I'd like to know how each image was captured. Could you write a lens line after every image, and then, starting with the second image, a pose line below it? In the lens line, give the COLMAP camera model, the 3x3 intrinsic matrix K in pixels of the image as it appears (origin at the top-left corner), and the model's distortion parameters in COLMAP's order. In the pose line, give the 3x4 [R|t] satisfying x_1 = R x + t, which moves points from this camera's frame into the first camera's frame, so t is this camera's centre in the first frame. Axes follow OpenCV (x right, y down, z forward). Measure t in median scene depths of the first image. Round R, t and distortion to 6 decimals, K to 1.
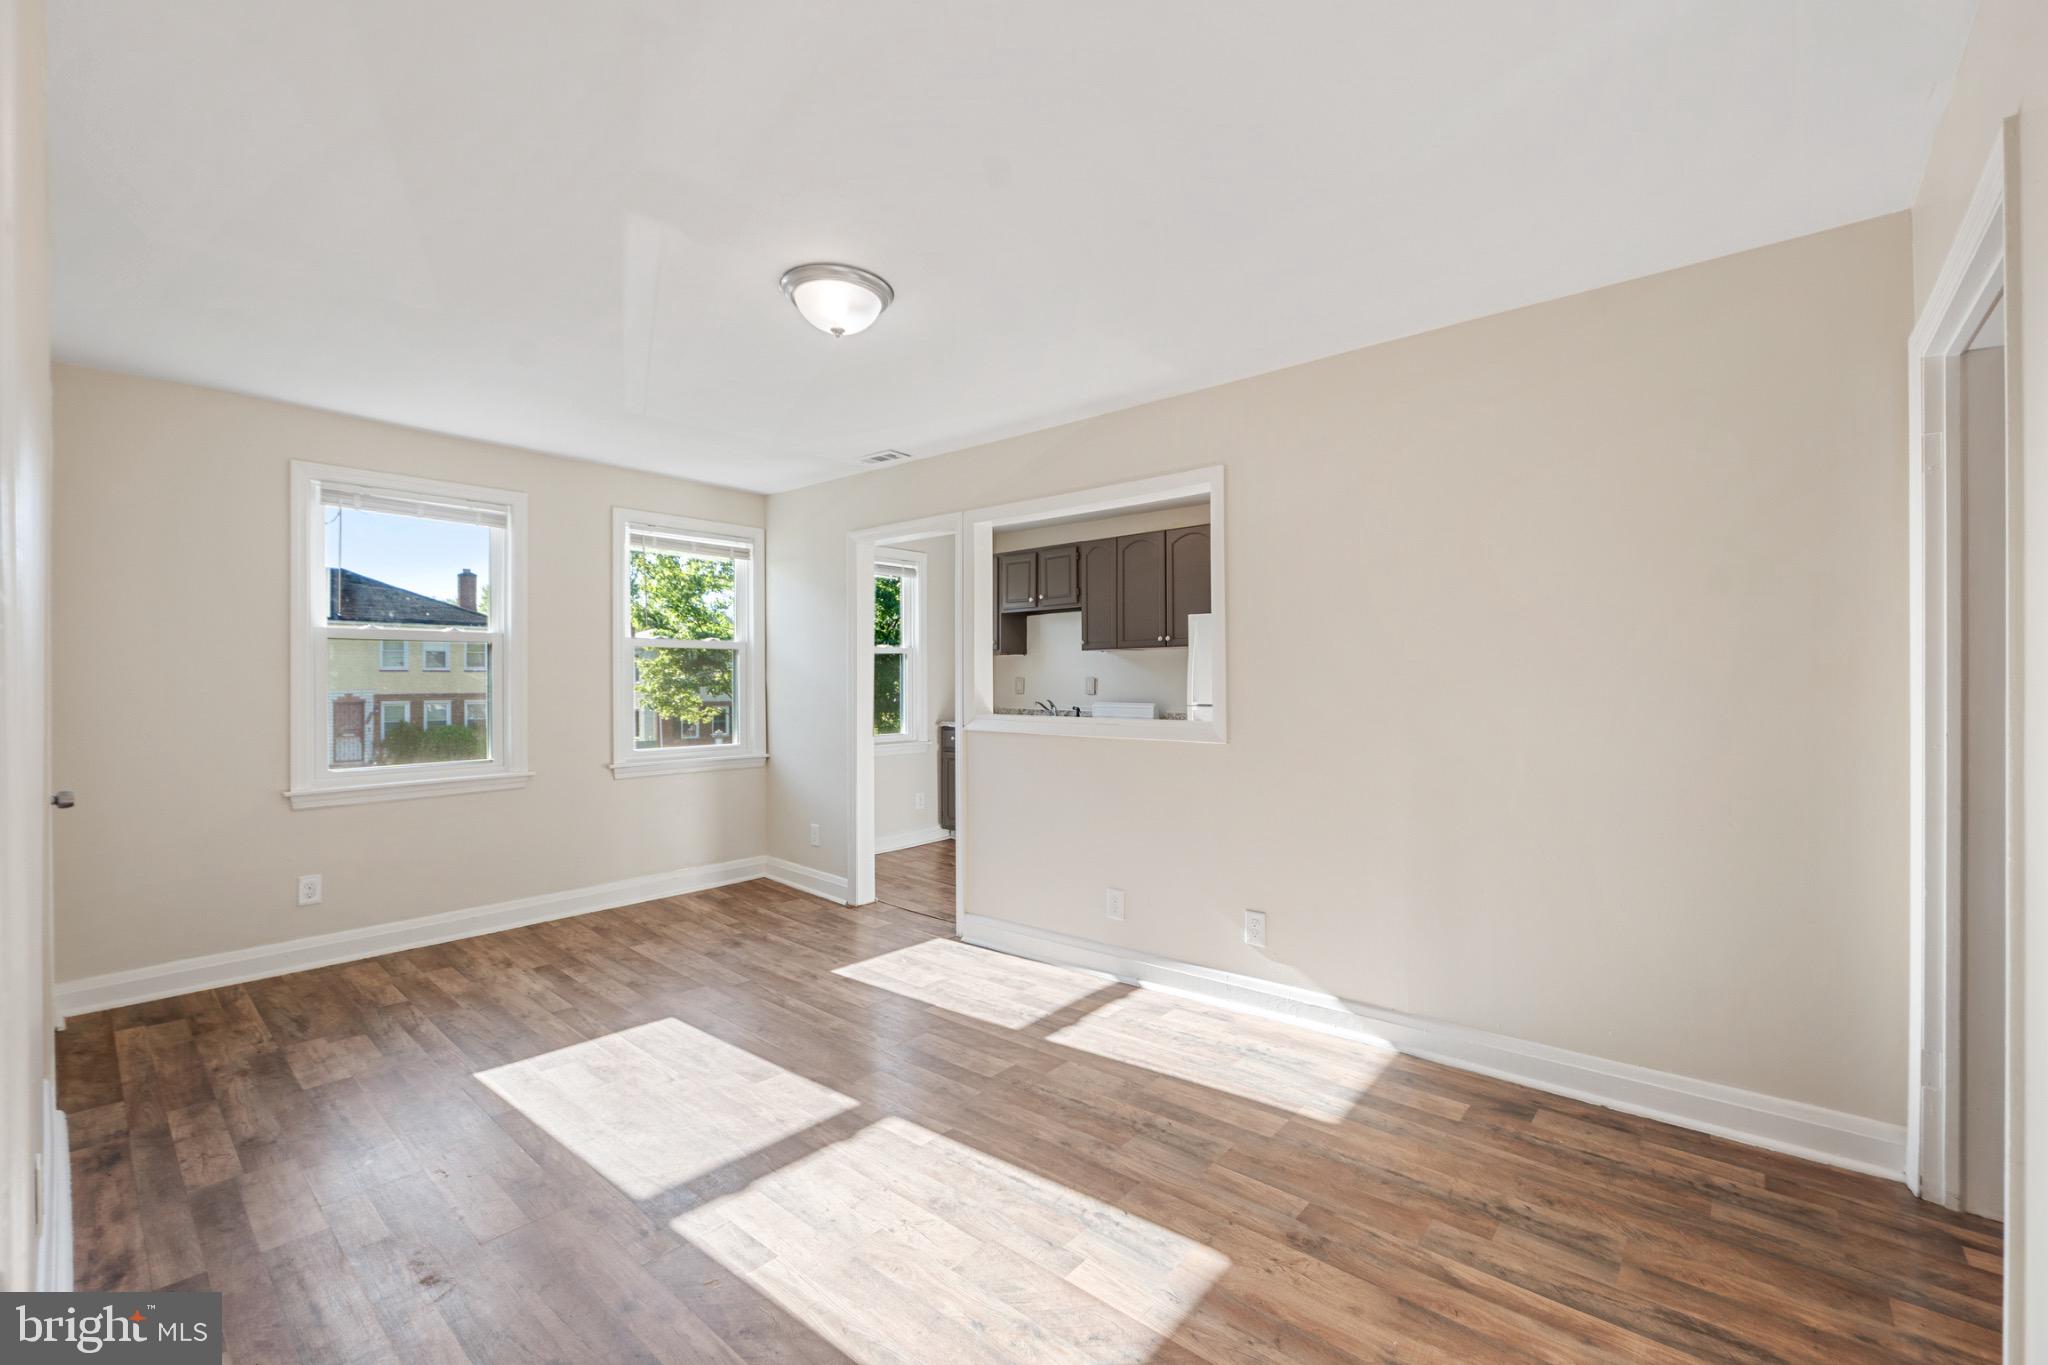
lens RADIAL K [[852.3, 0, 1049.0], [0, 852.3, 681.1], [0, 0, 1]] dist [-0.010701, 0.001447]
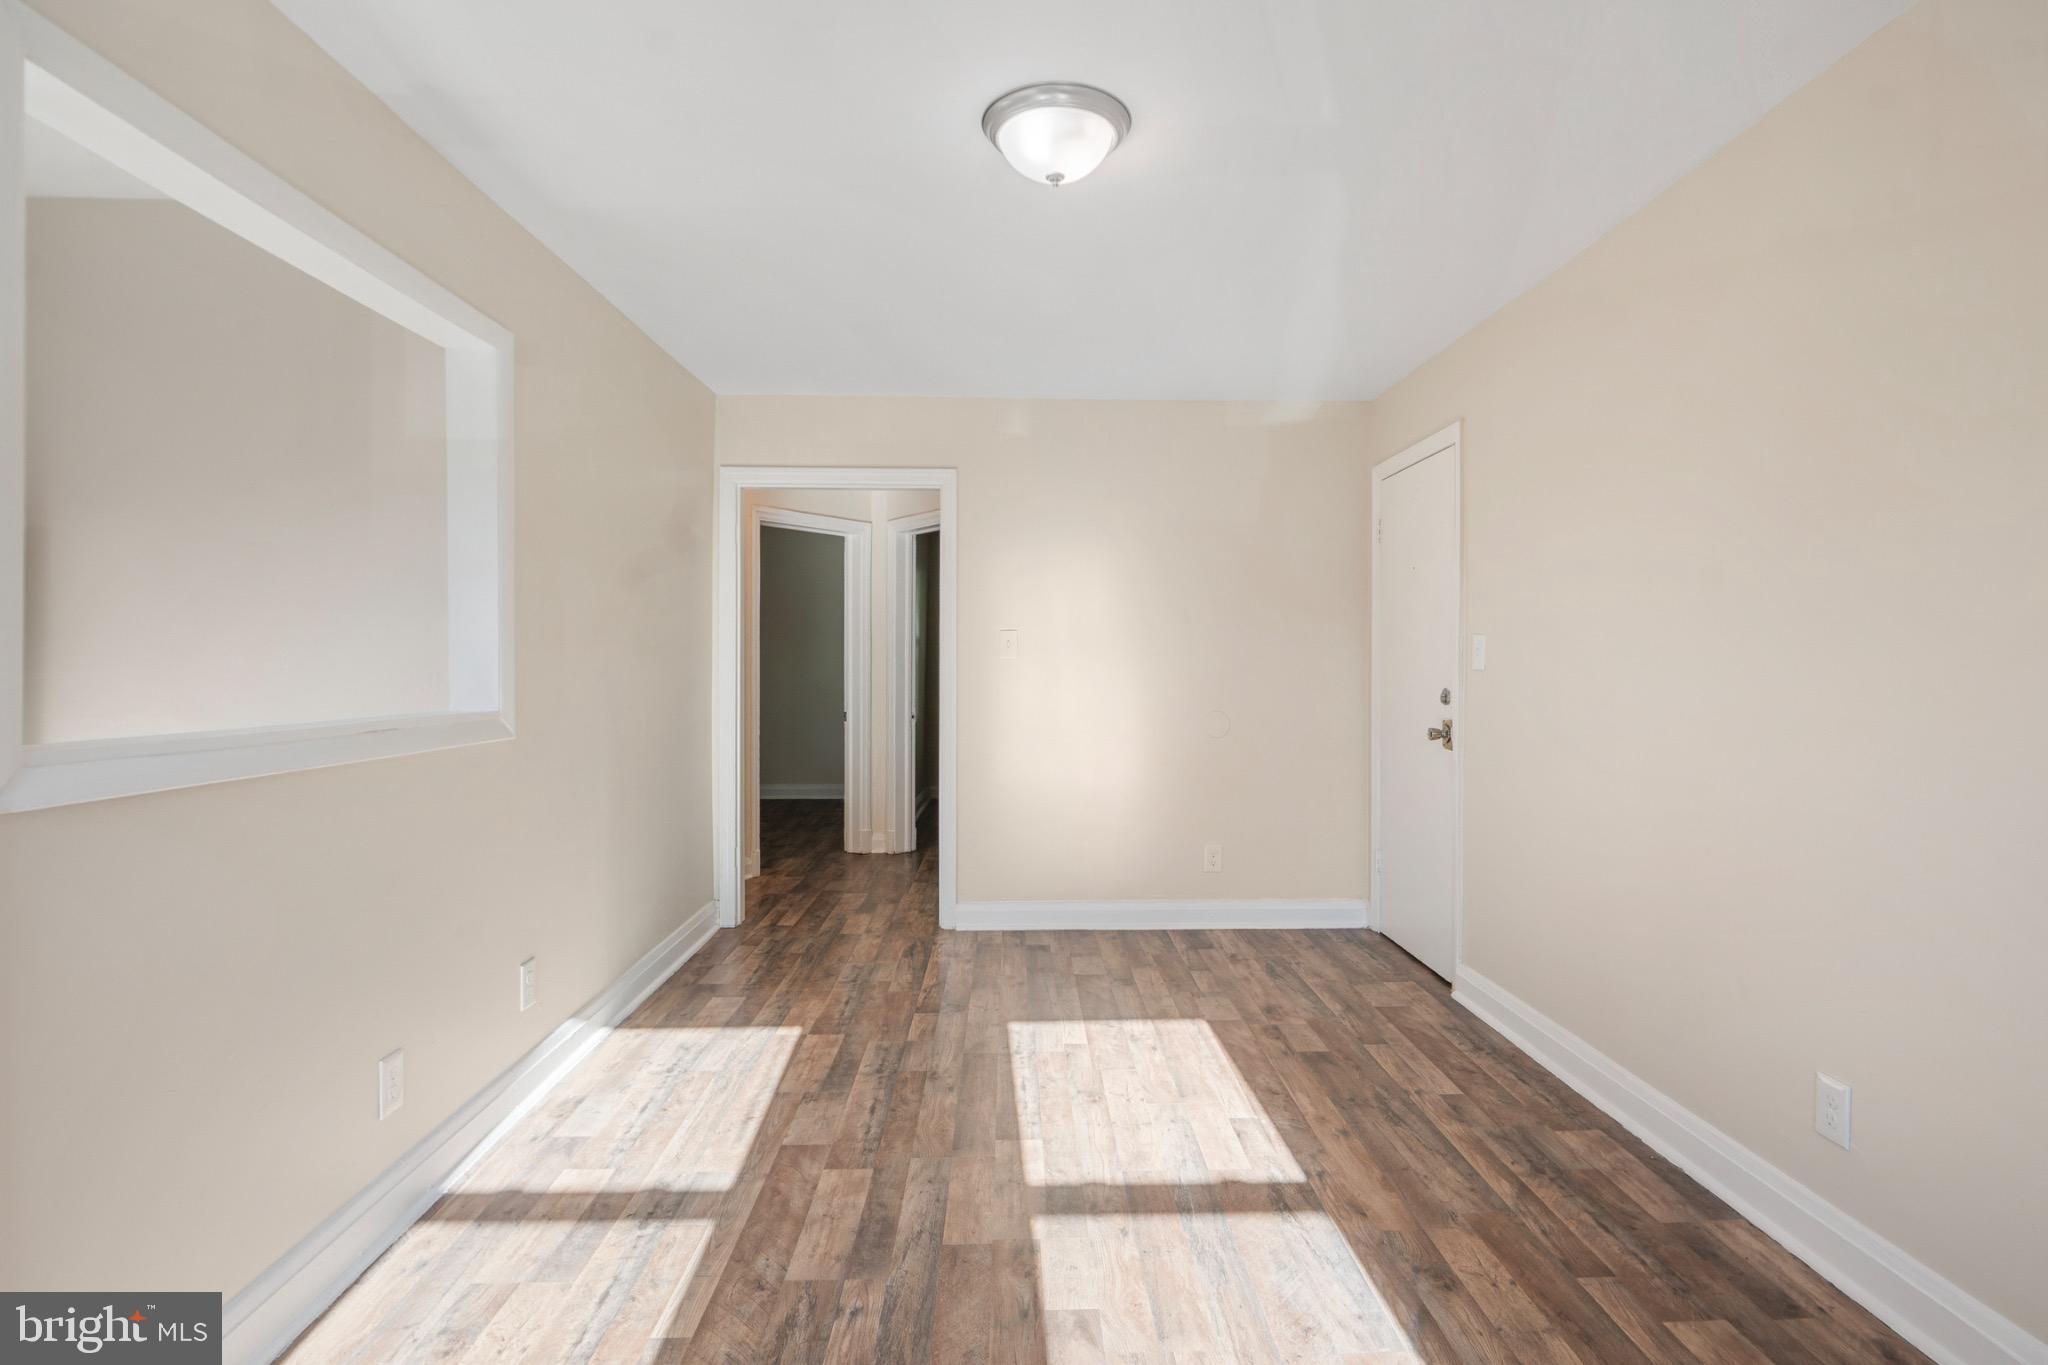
lens RADIAL K [[1023.9, 0, 1044.5], [0, 1023.9, 671.7], [0, 0, 1]] dist [-0.001900, 0.000387]
pose [[-0.665980, -0.004961, 0.745953, -0.597684], [0.002057, 0.999962, 0.008487, 0.010585], [-0.745967, 0.007186, -0.665944, 1.049418]]
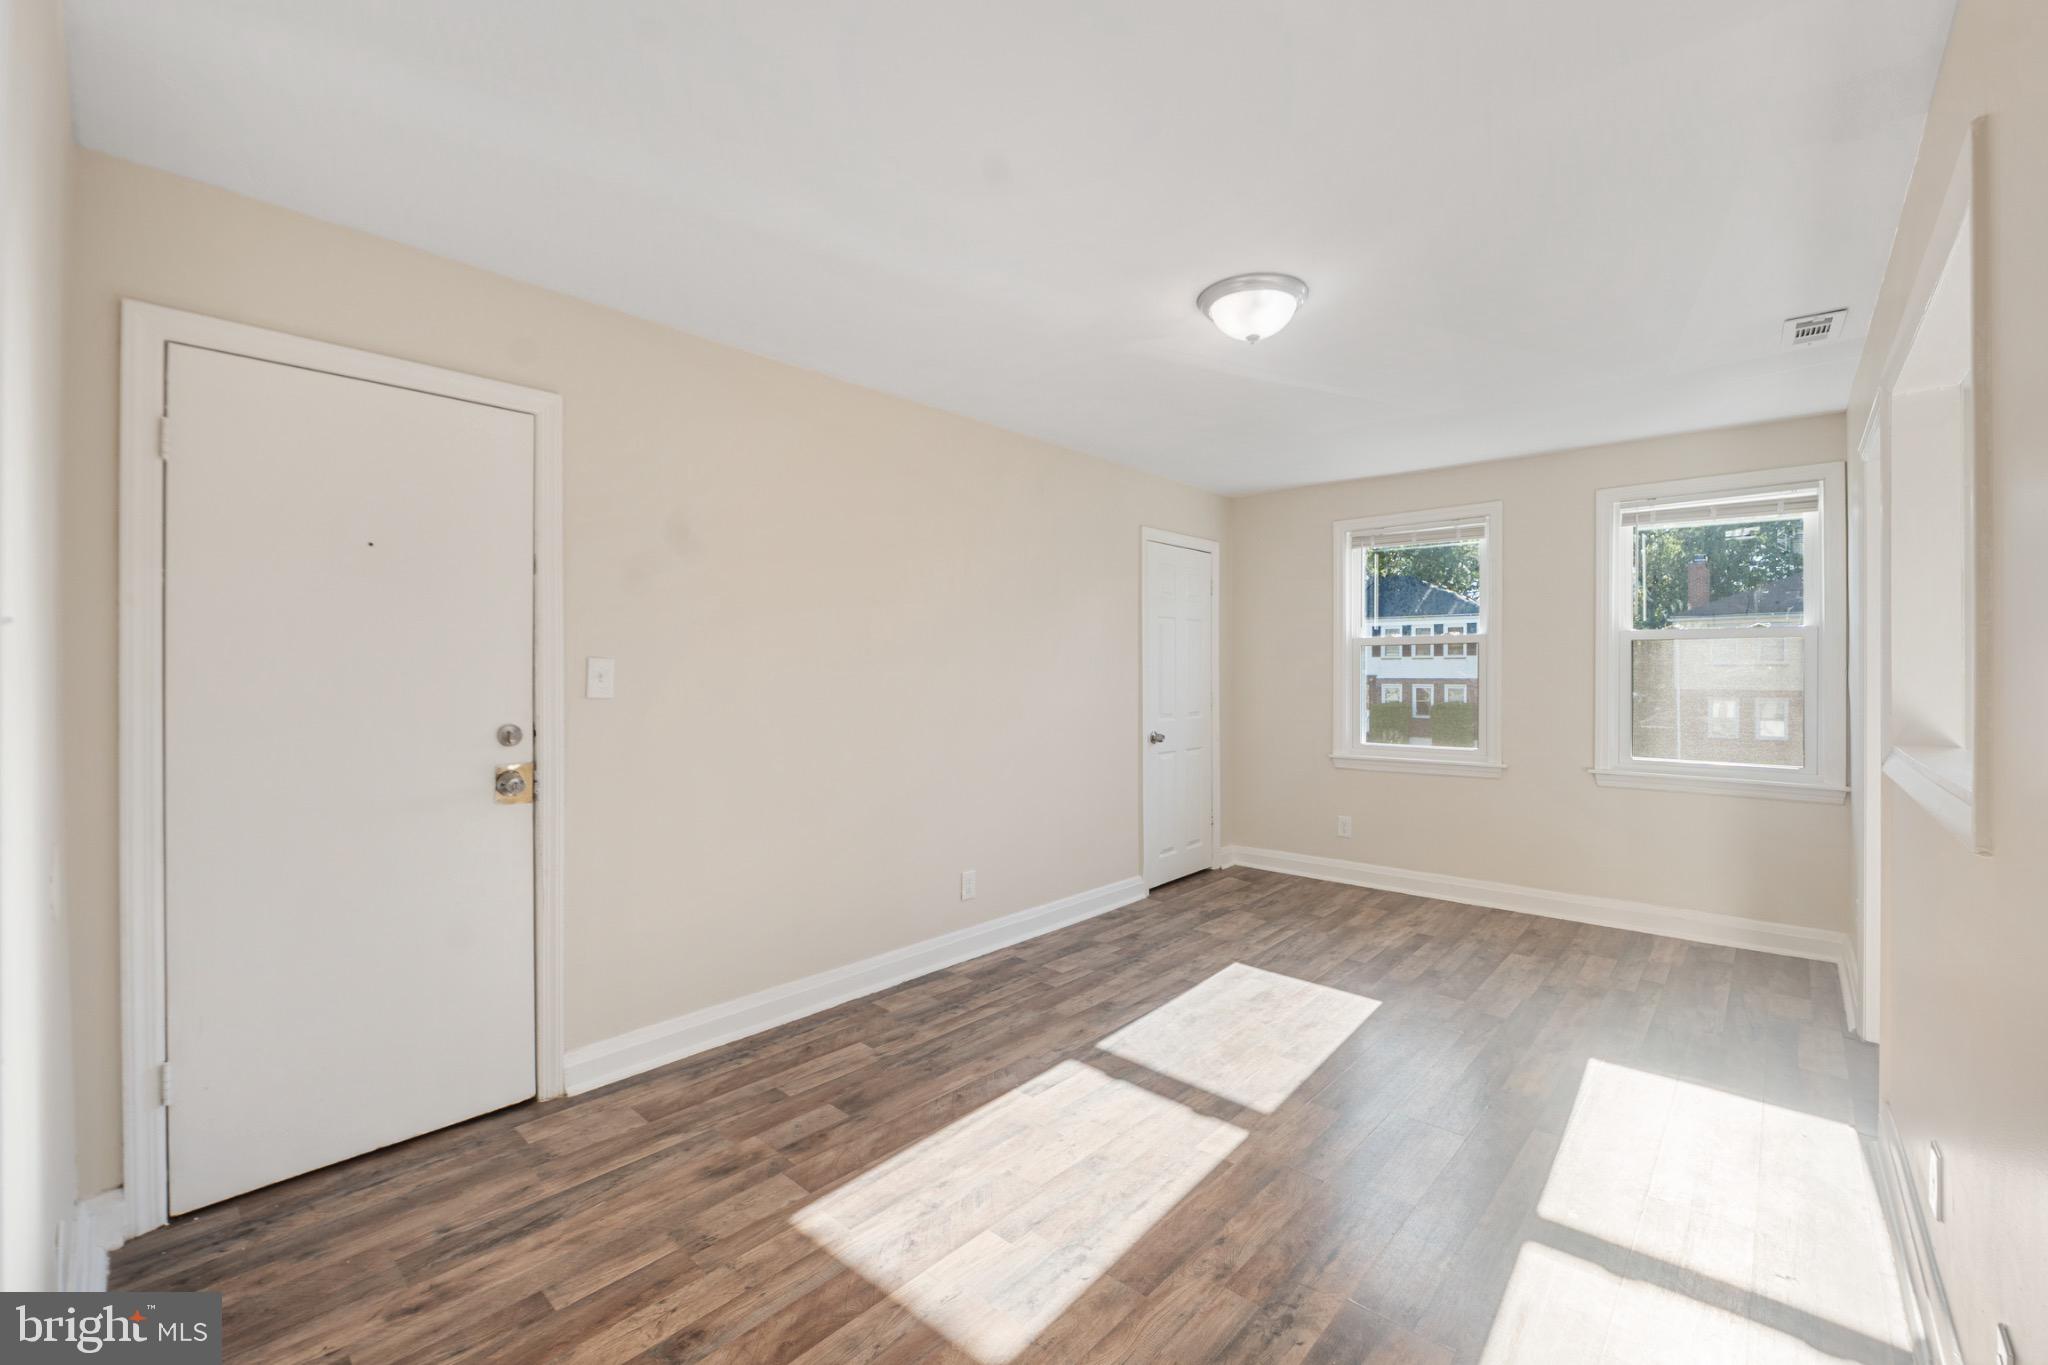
lens RADIAL K [[852.3, 0, 1037.4], [0, 852.3, 670.4], [0, 0, 1]] dist [-0.010701, 0.001447]
pose [[-0.032883, -0.000895, -0.999459, 0.511070], [-0.004793, 0.999988, -0.000737, -0.006667], [0.999448, 0.004767, -0.032887, 0.506269]]
